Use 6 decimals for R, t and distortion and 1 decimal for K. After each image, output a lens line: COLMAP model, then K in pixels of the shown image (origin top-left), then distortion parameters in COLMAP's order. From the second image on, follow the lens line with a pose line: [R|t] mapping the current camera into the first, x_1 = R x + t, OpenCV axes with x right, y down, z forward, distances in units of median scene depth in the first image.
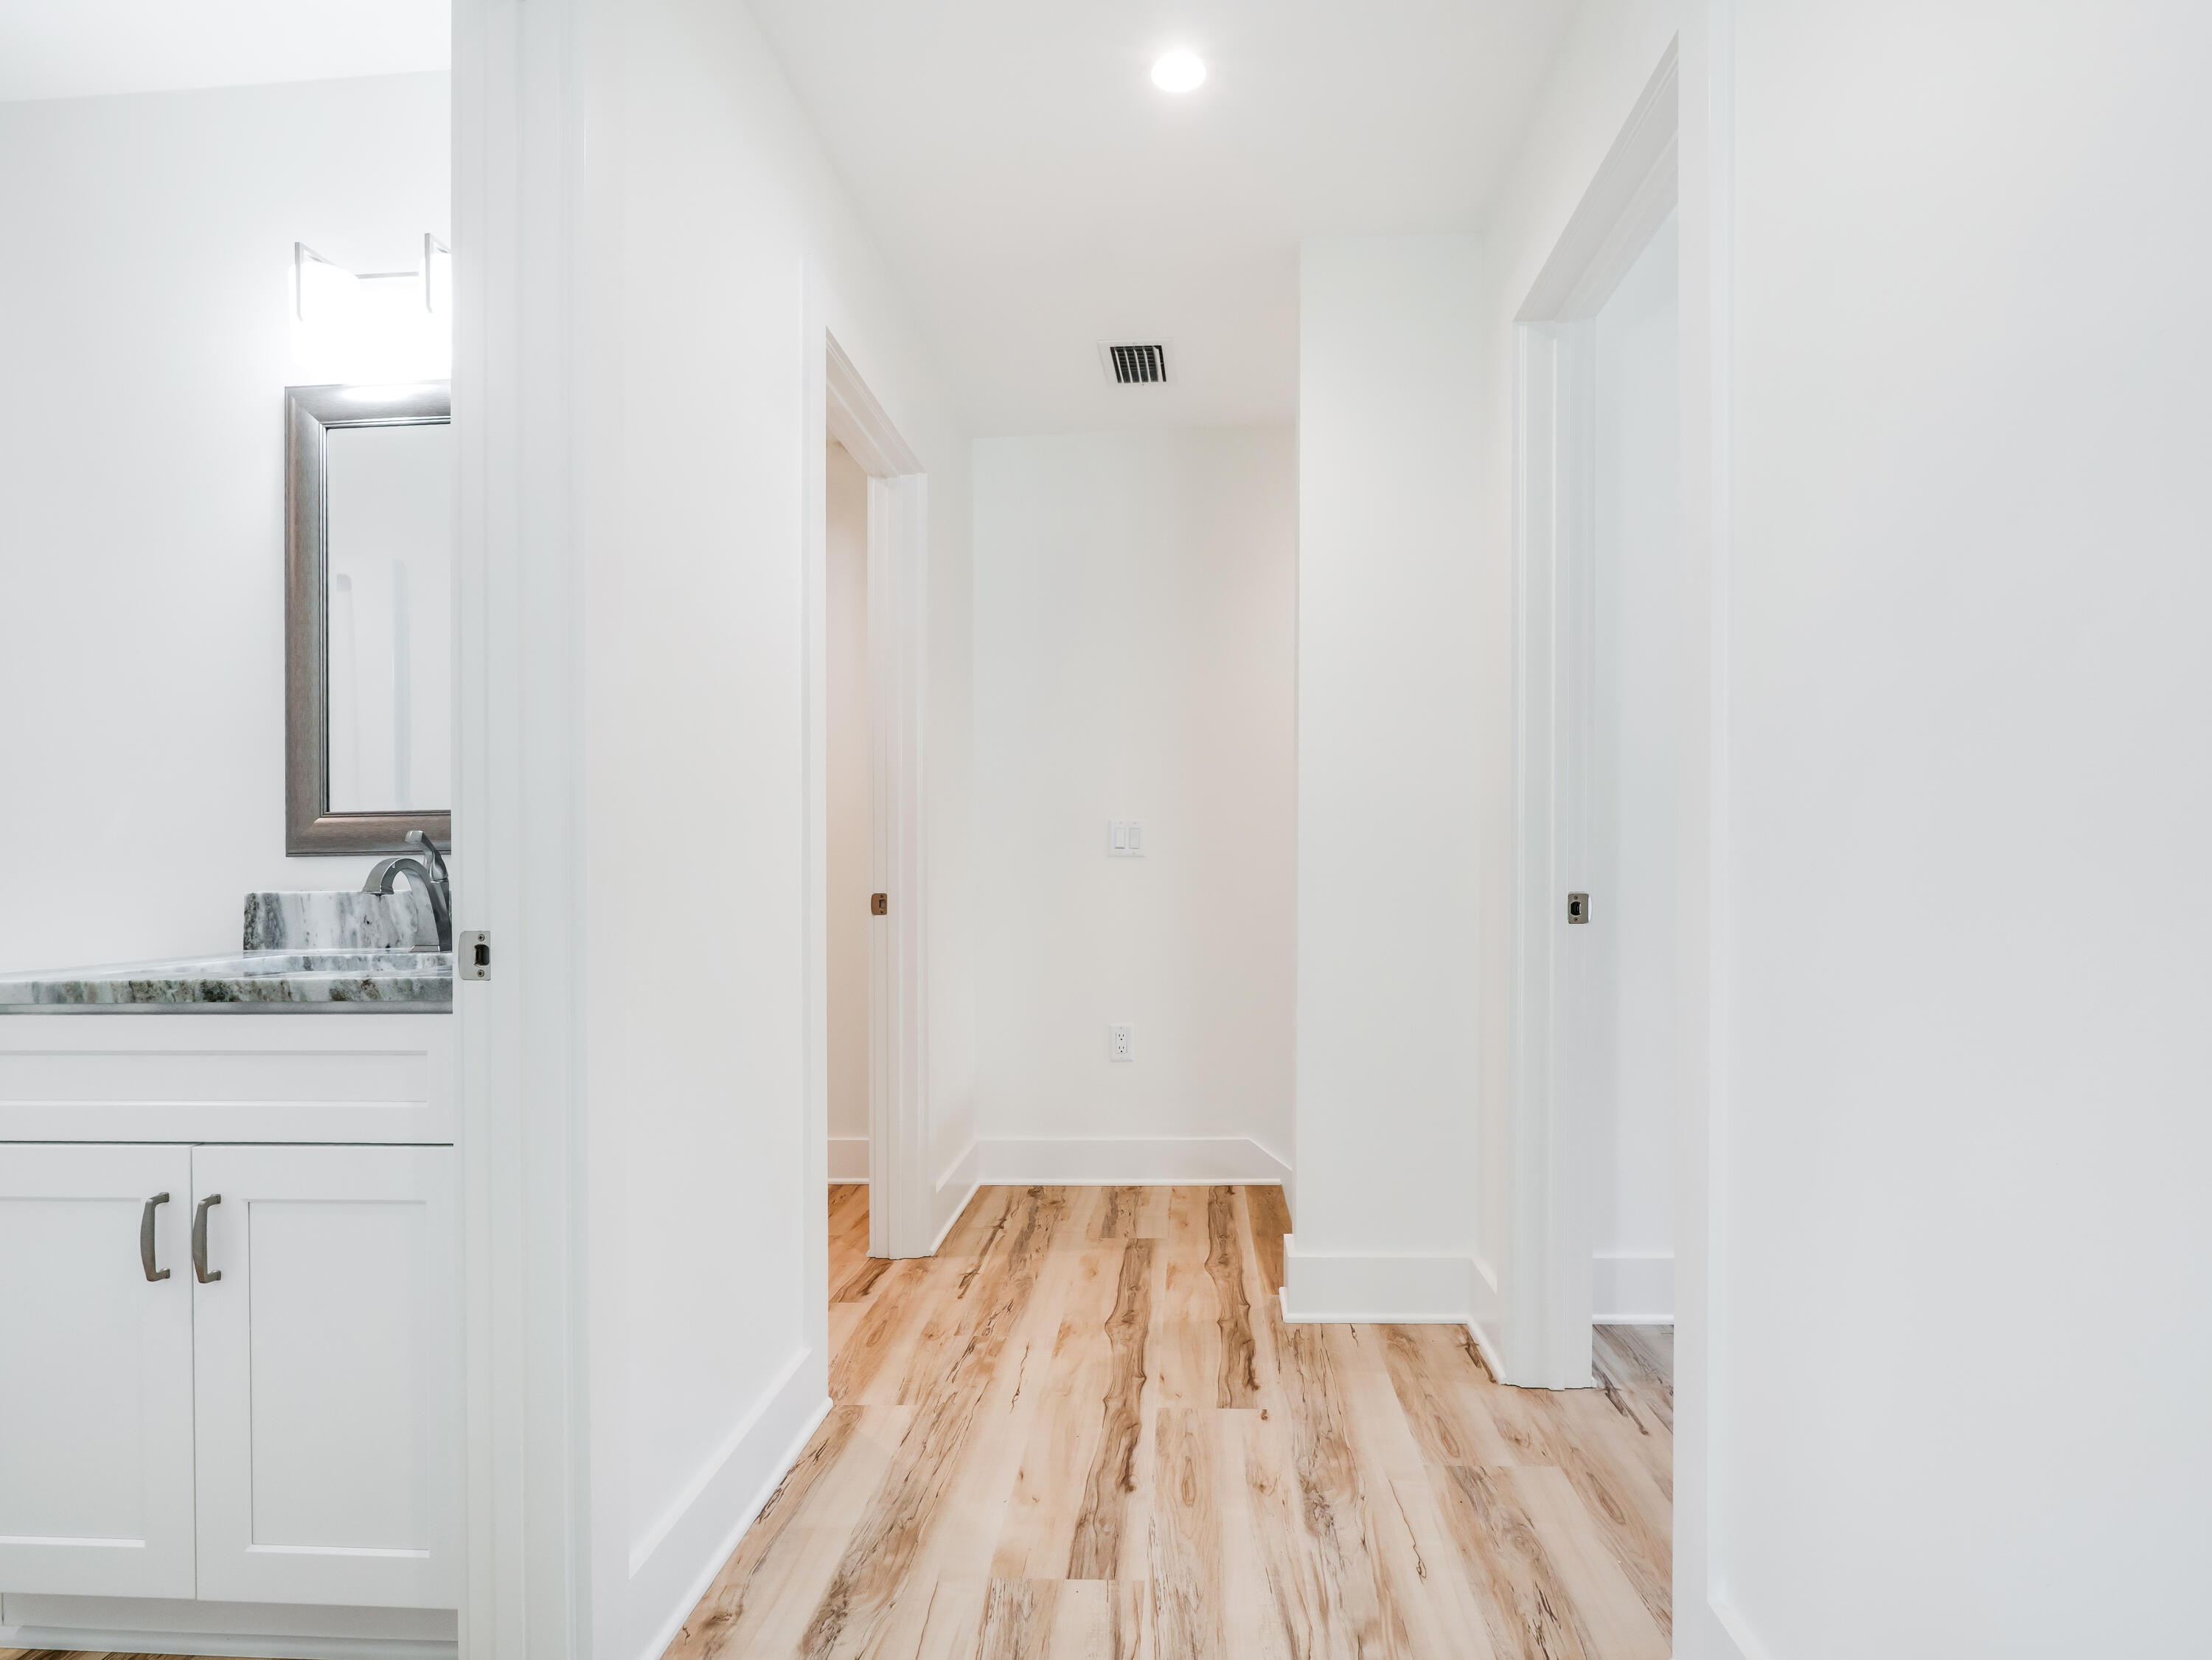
lens RADIAL K [[1169.6, 0, 1136.3], [0, 1169.6, 853.9], [0, 0, 1]] dist [-0.008139, 0.003035]
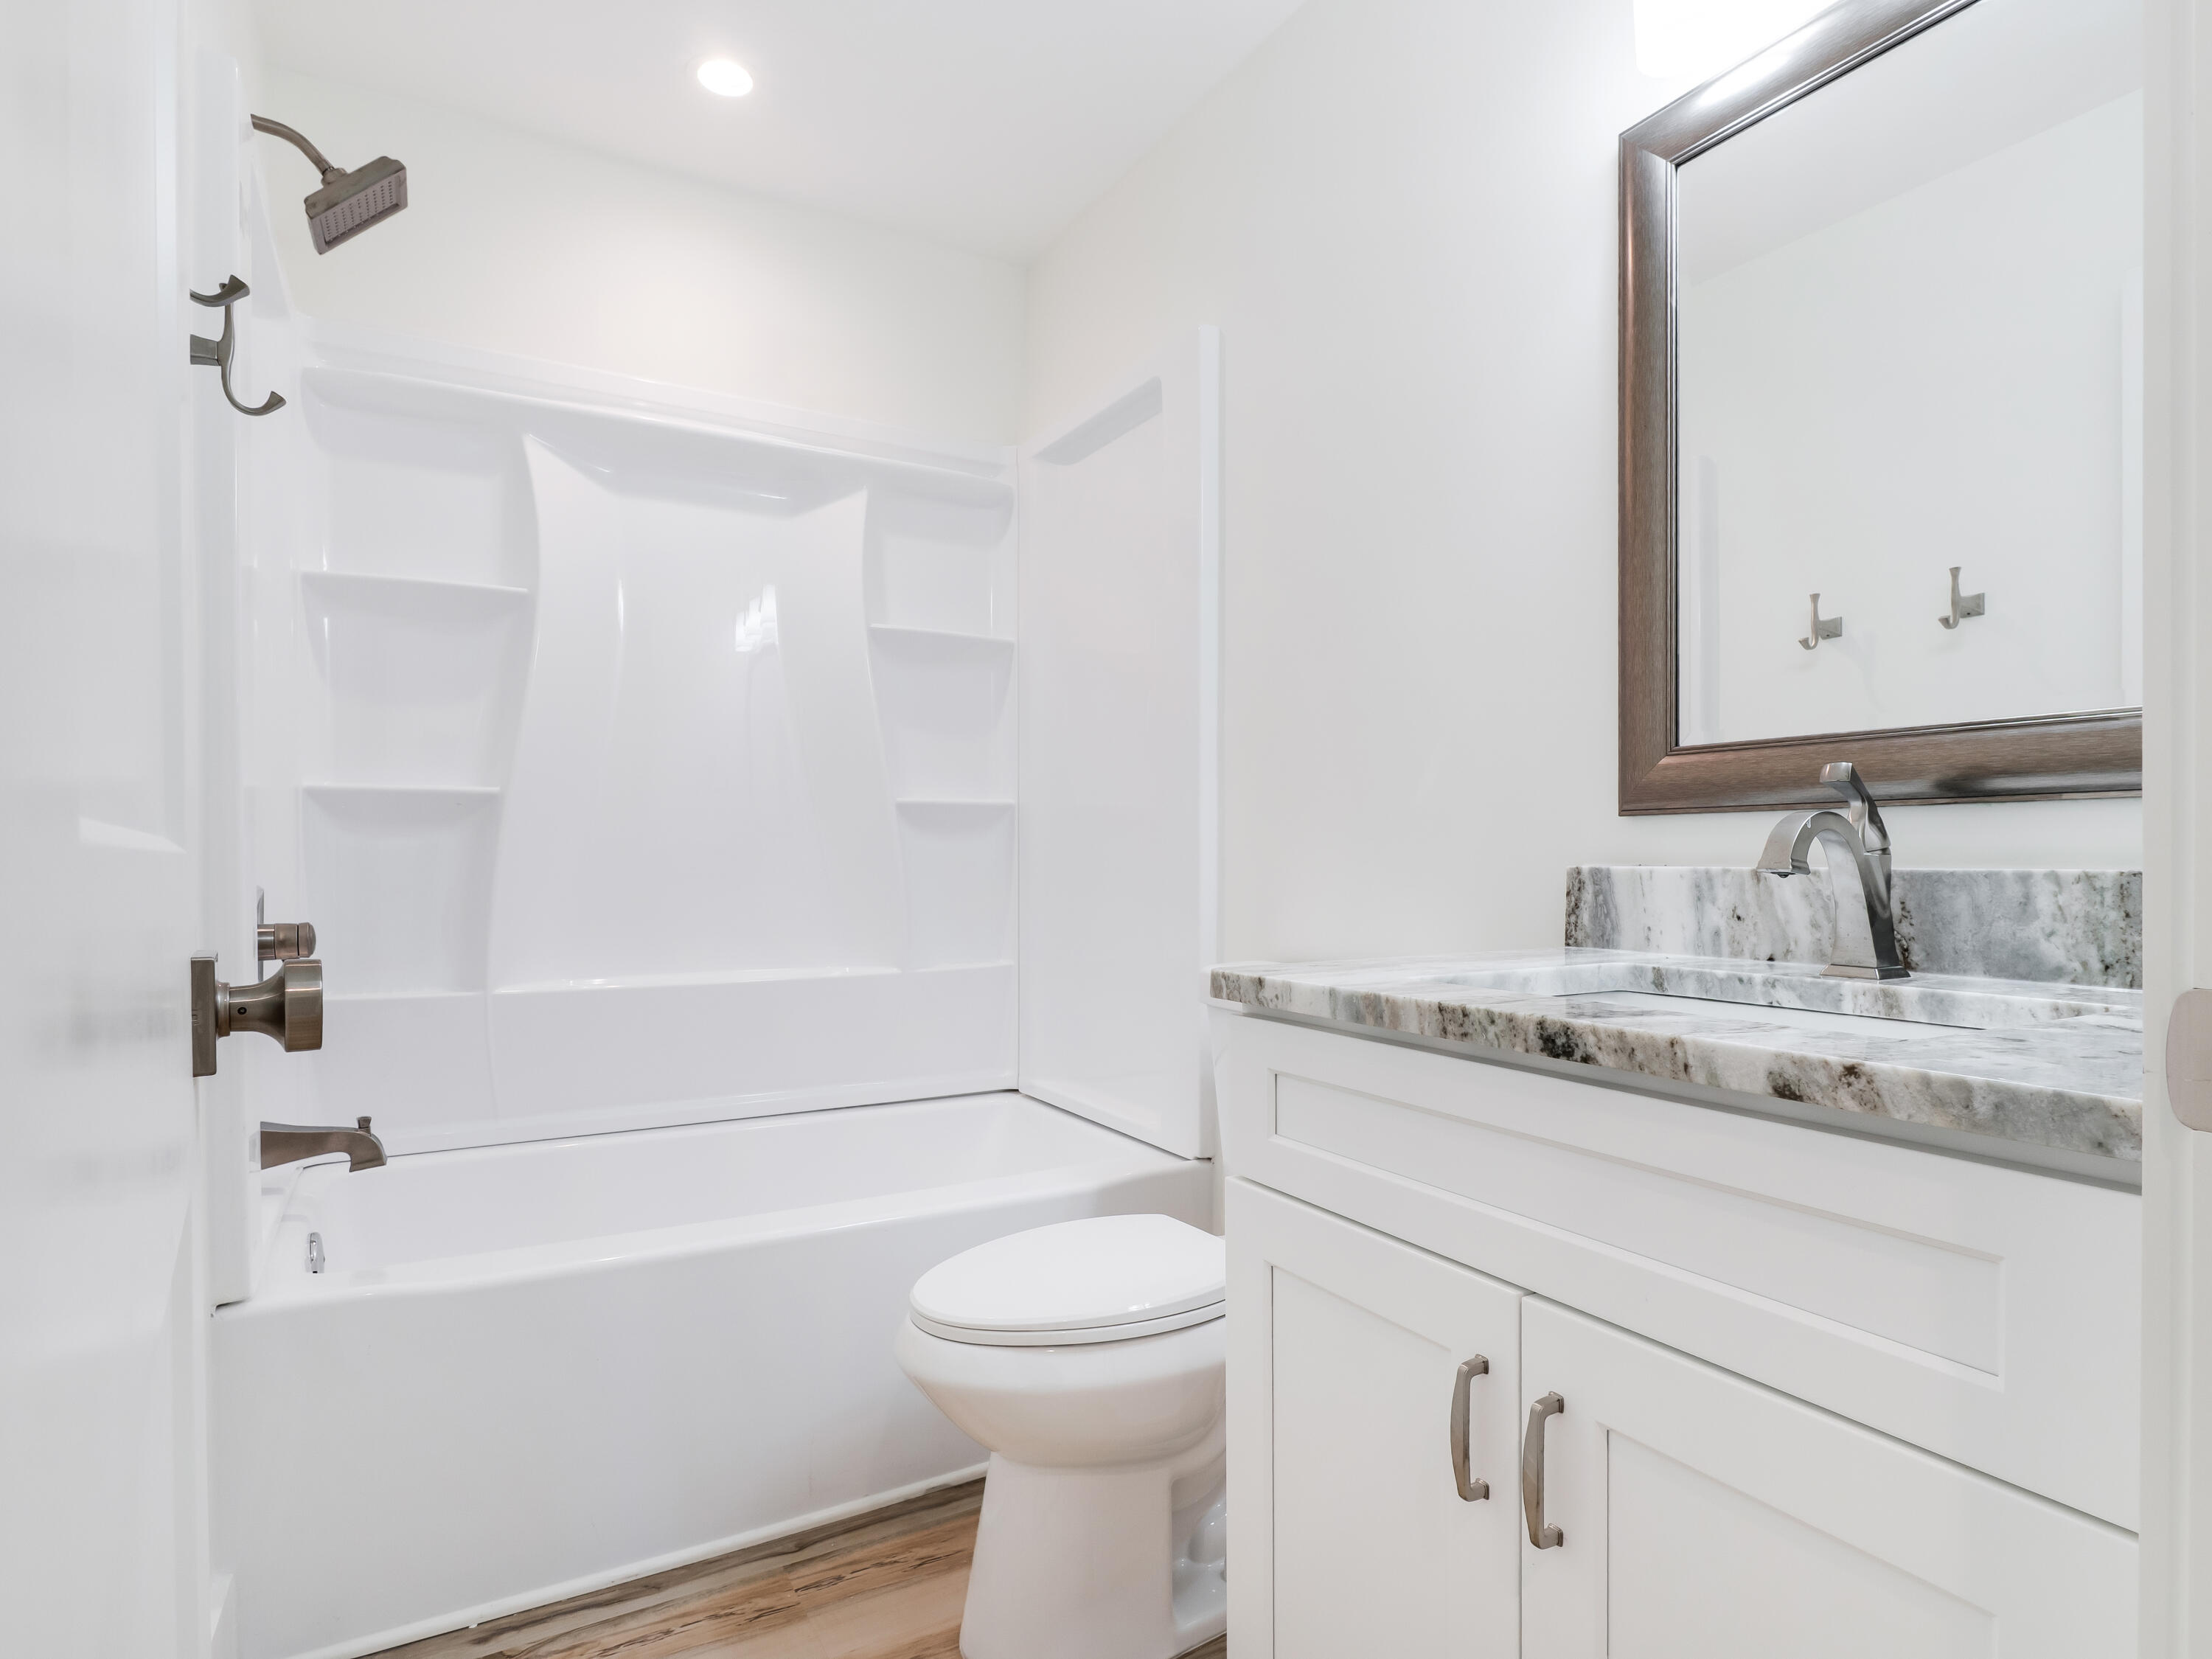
lens RADIAL K [[1169.5, 0, 1113.3], [0, 1169.5, 856.2], [0, 0, 1]] dist [-0.008139, 0.003035]
pose [[0.552229, 0.014493, -0.833567, -0.340017], [0.002157, 0.999821, 0.018812, 0.013802], [0.833690, -0.012187, 0.552098, 0.393587]]
